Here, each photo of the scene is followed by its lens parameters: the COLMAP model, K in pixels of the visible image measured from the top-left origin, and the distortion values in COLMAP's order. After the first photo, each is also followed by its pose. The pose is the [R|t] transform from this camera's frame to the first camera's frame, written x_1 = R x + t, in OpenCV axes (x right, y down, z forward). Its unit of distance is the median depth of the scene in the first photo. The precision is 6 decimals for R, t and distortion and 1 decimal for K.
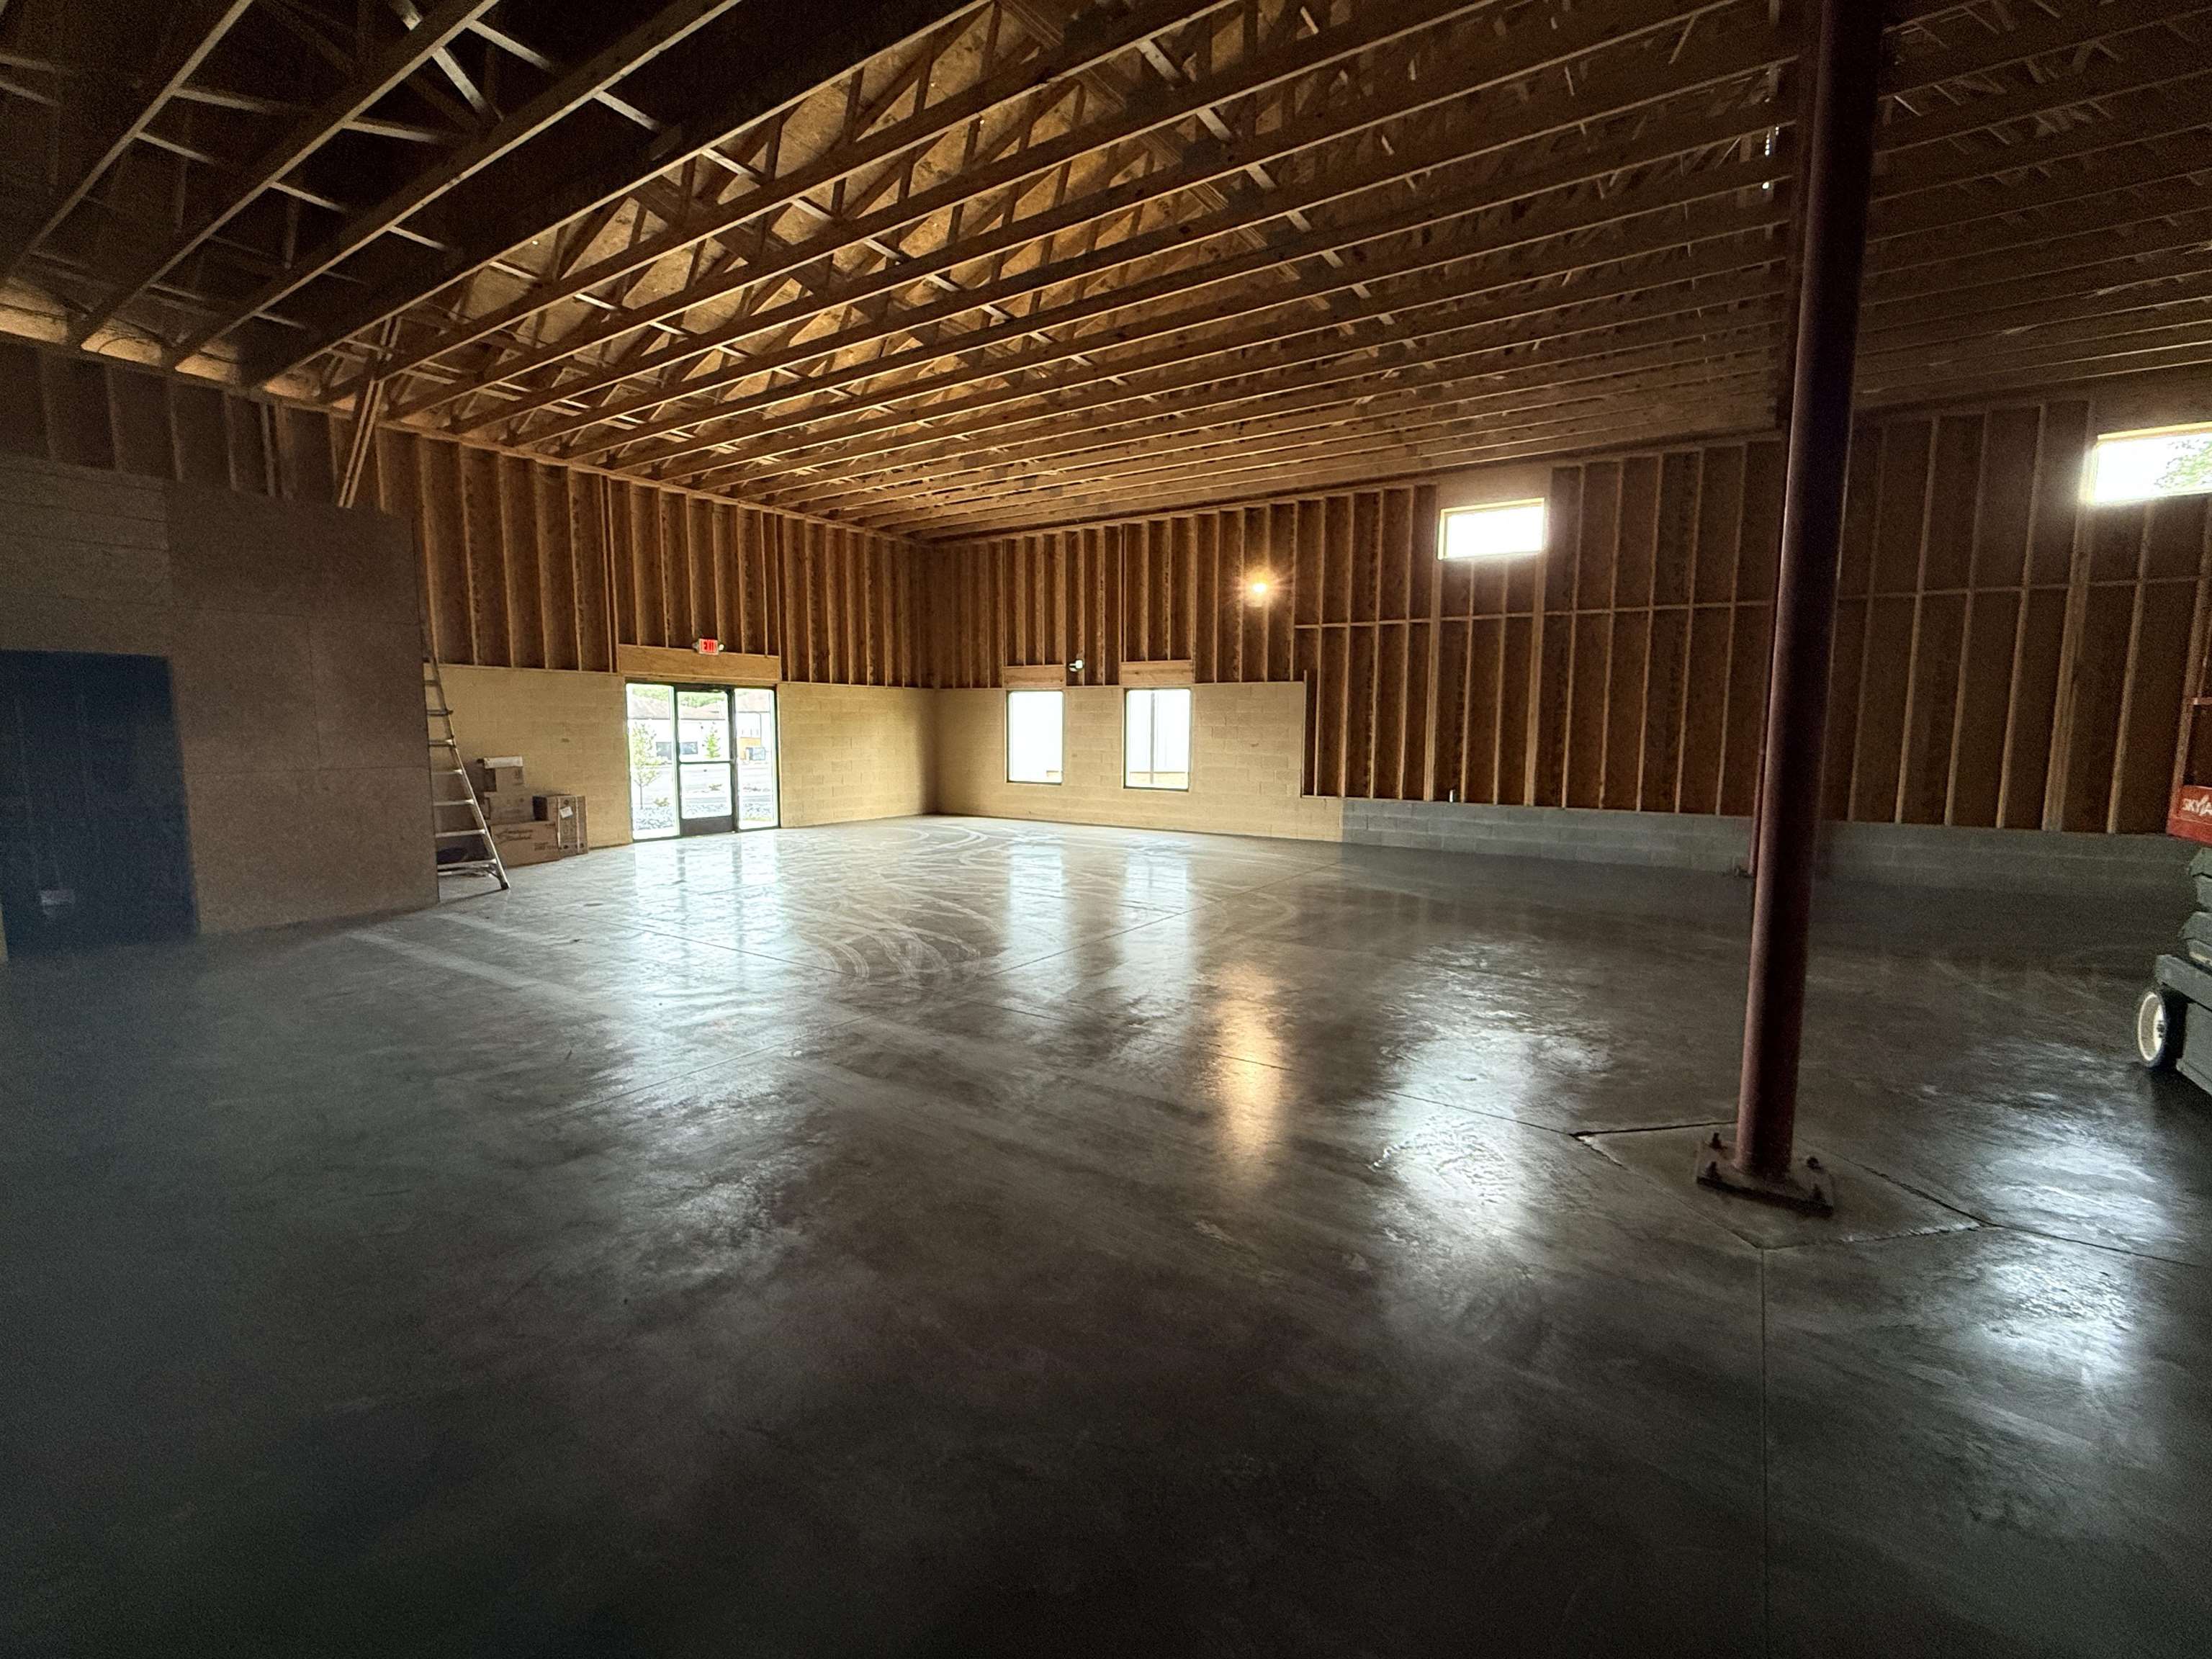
lens RADIAL K [[968.5, 0, 1104.0], [0, 968.5, 834.9], [0, 0, 1]] dist [-0.000375, 0.000020]
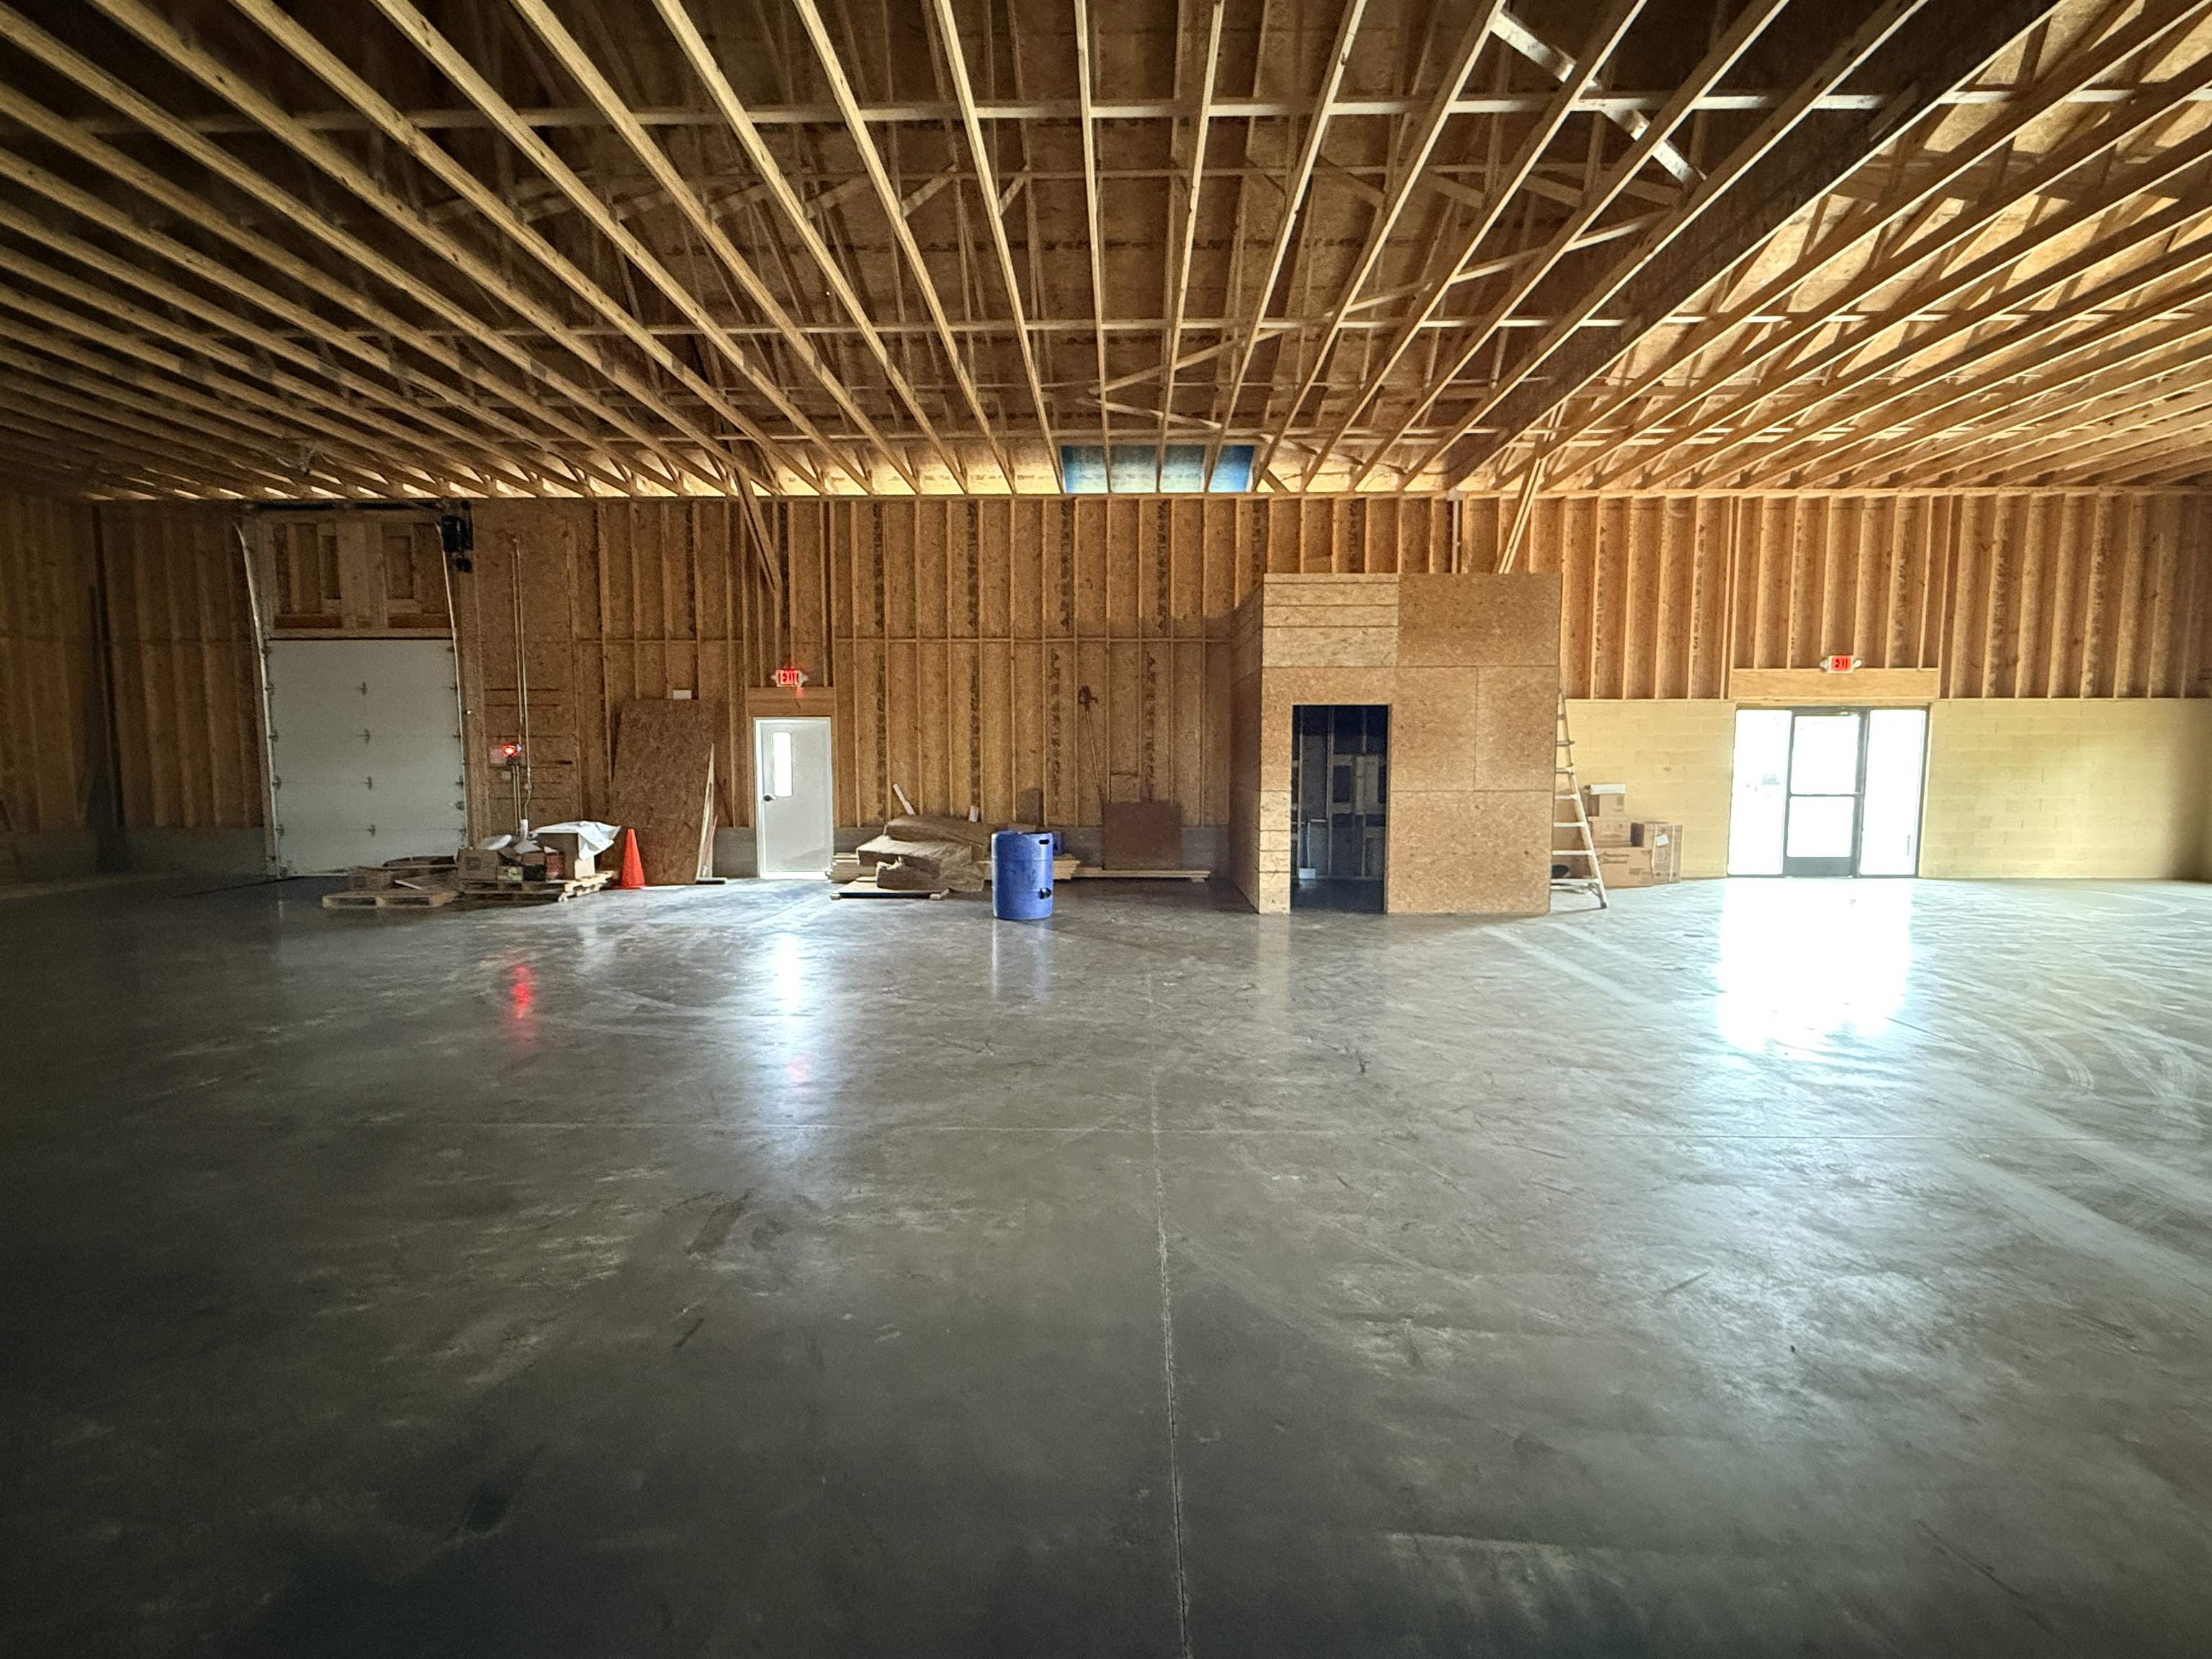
lens RADIAL K [[968.5, 0, 1104.0], [0, 968.5, 834.9], [0, 0, 1]] dist [-0.000375, 0.000020]
pose [[0.535282, 0.066196, -0.842076, -0.021565], [-0.090608, 0.995672, 0.020674, 0.003314], [0.839800, 0.065232, 0.538963, -0.035237]]
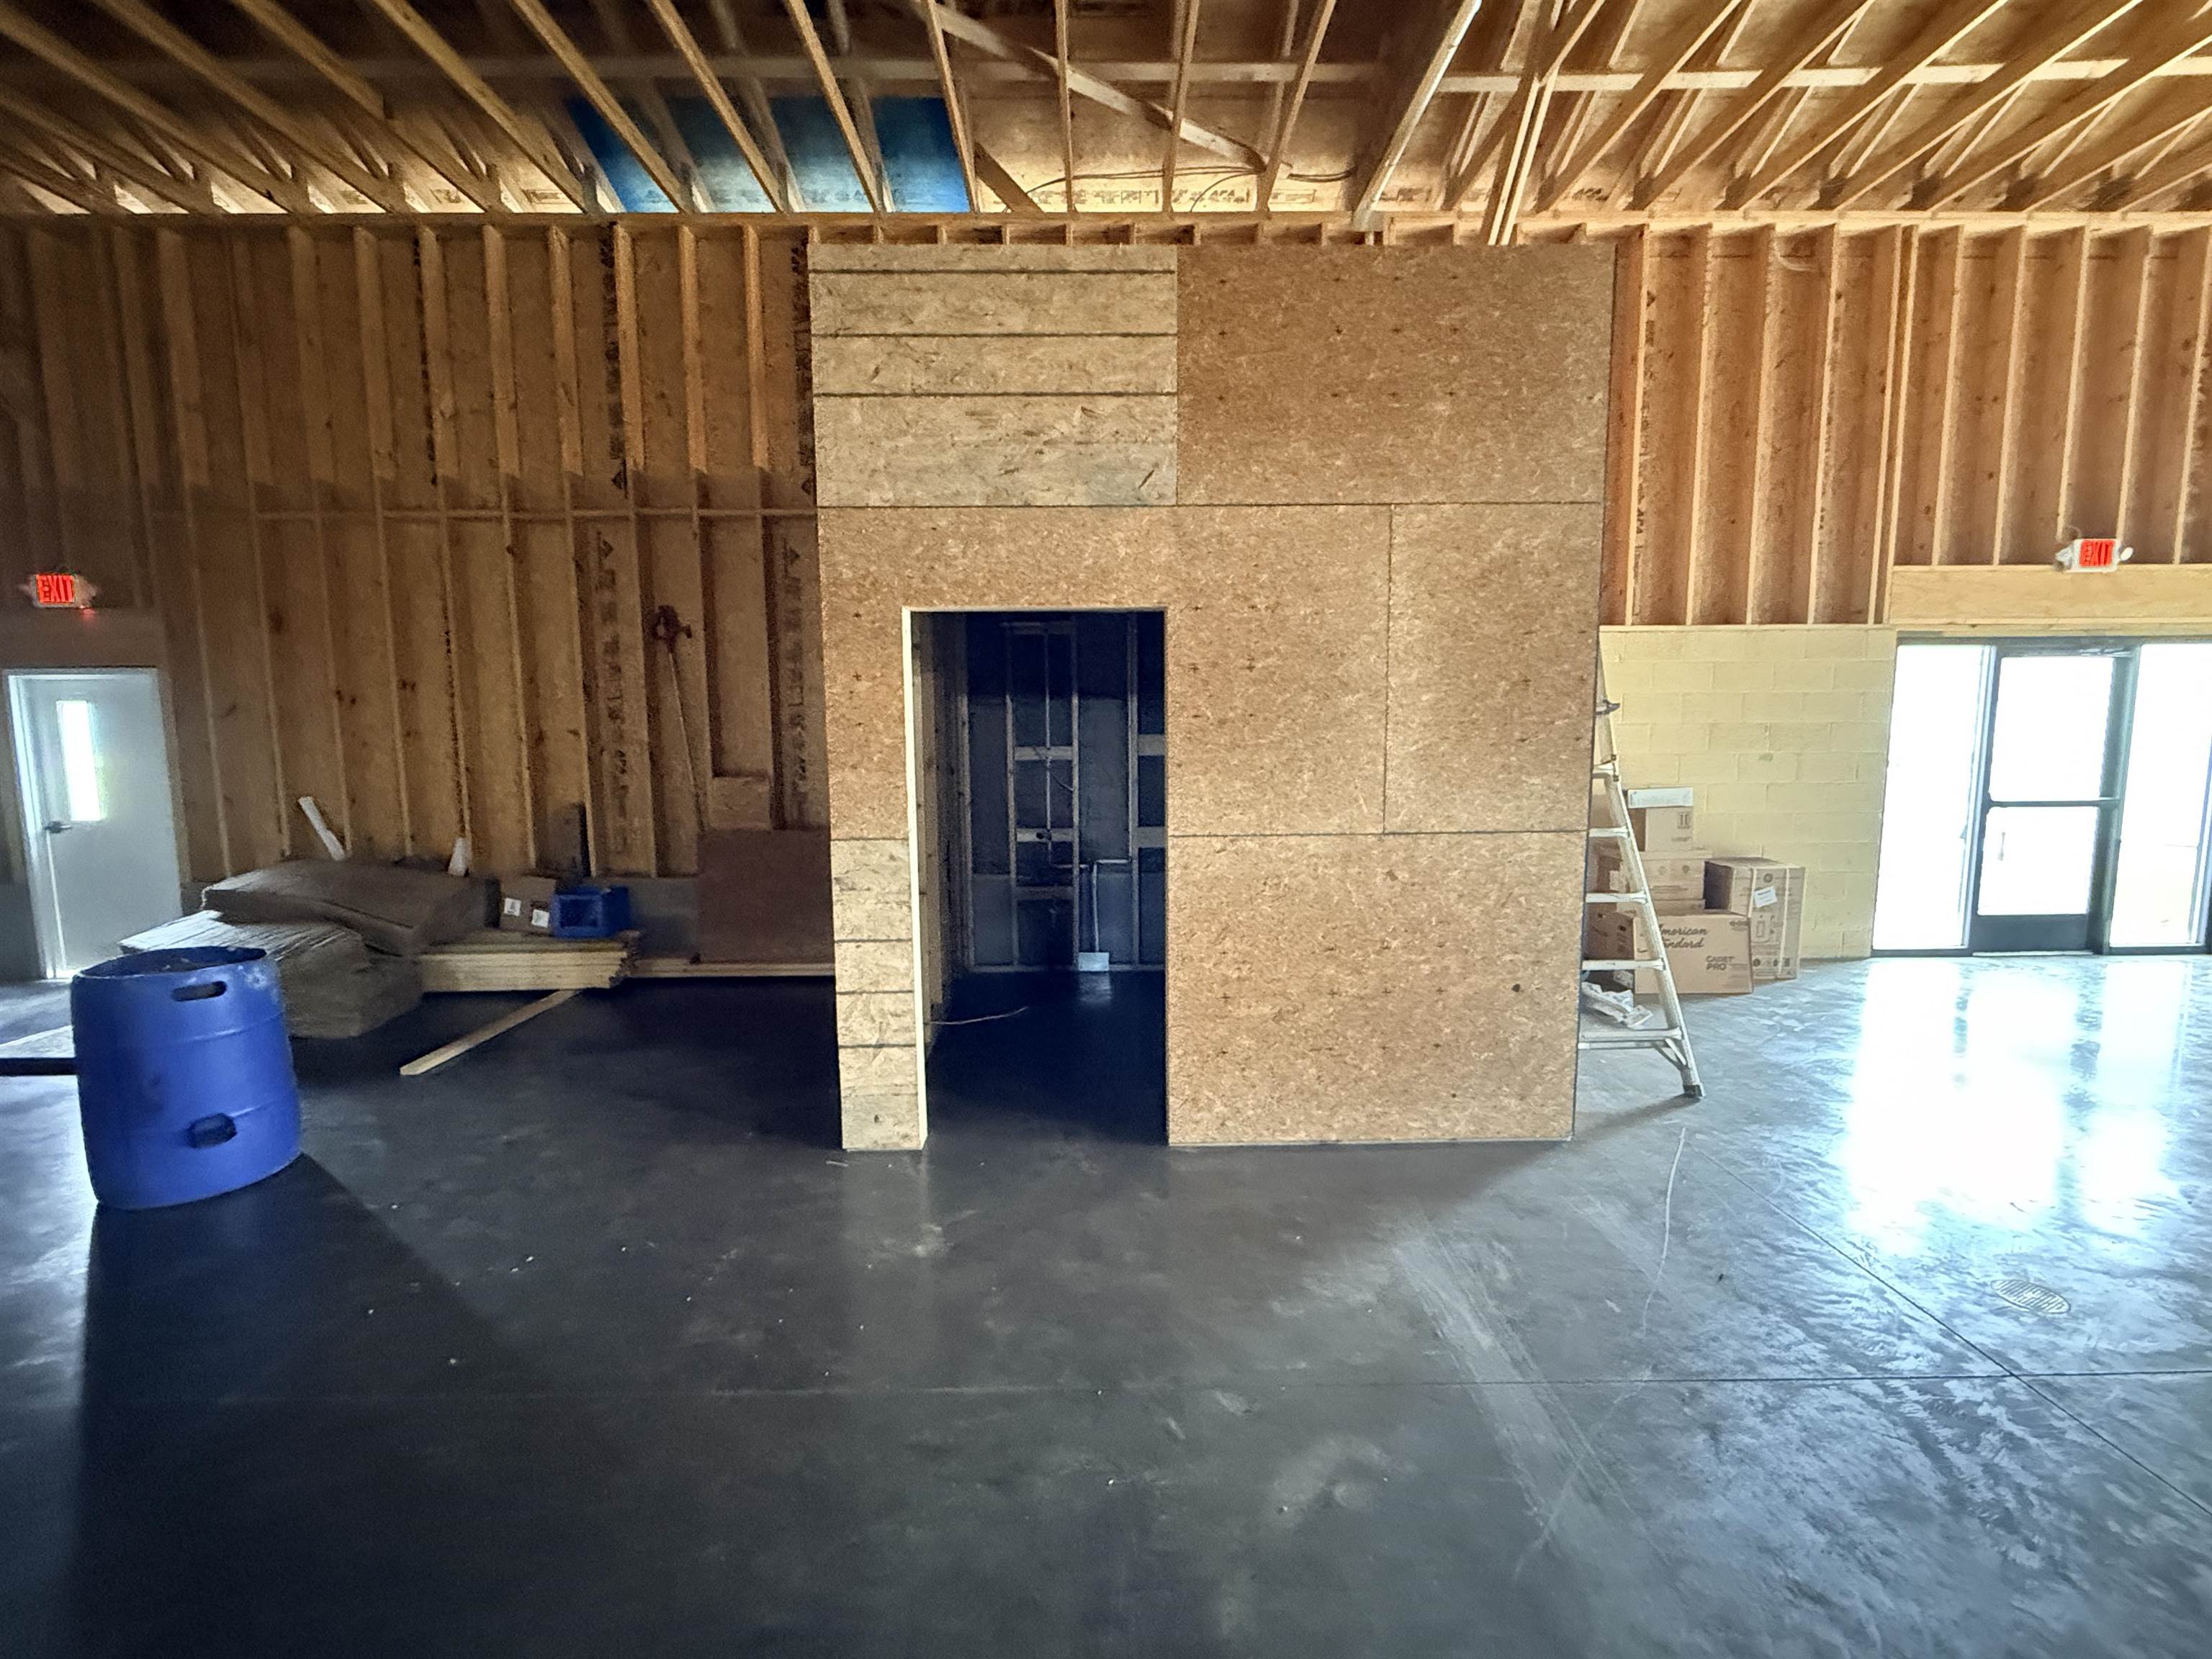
lens RADIAL K [[968.5, 0, 1104.0], [0, 968.5, 834.9], [0, 0, 1]] dist [-0.000375, 0.000020]
pose [[0.562964, 0.083851, -0.822217, -0.384397], [-0.081297, 0.995634, 0.045873, -0.059781], [0.822473, 0.041019, 0.567323, 0.478712]]
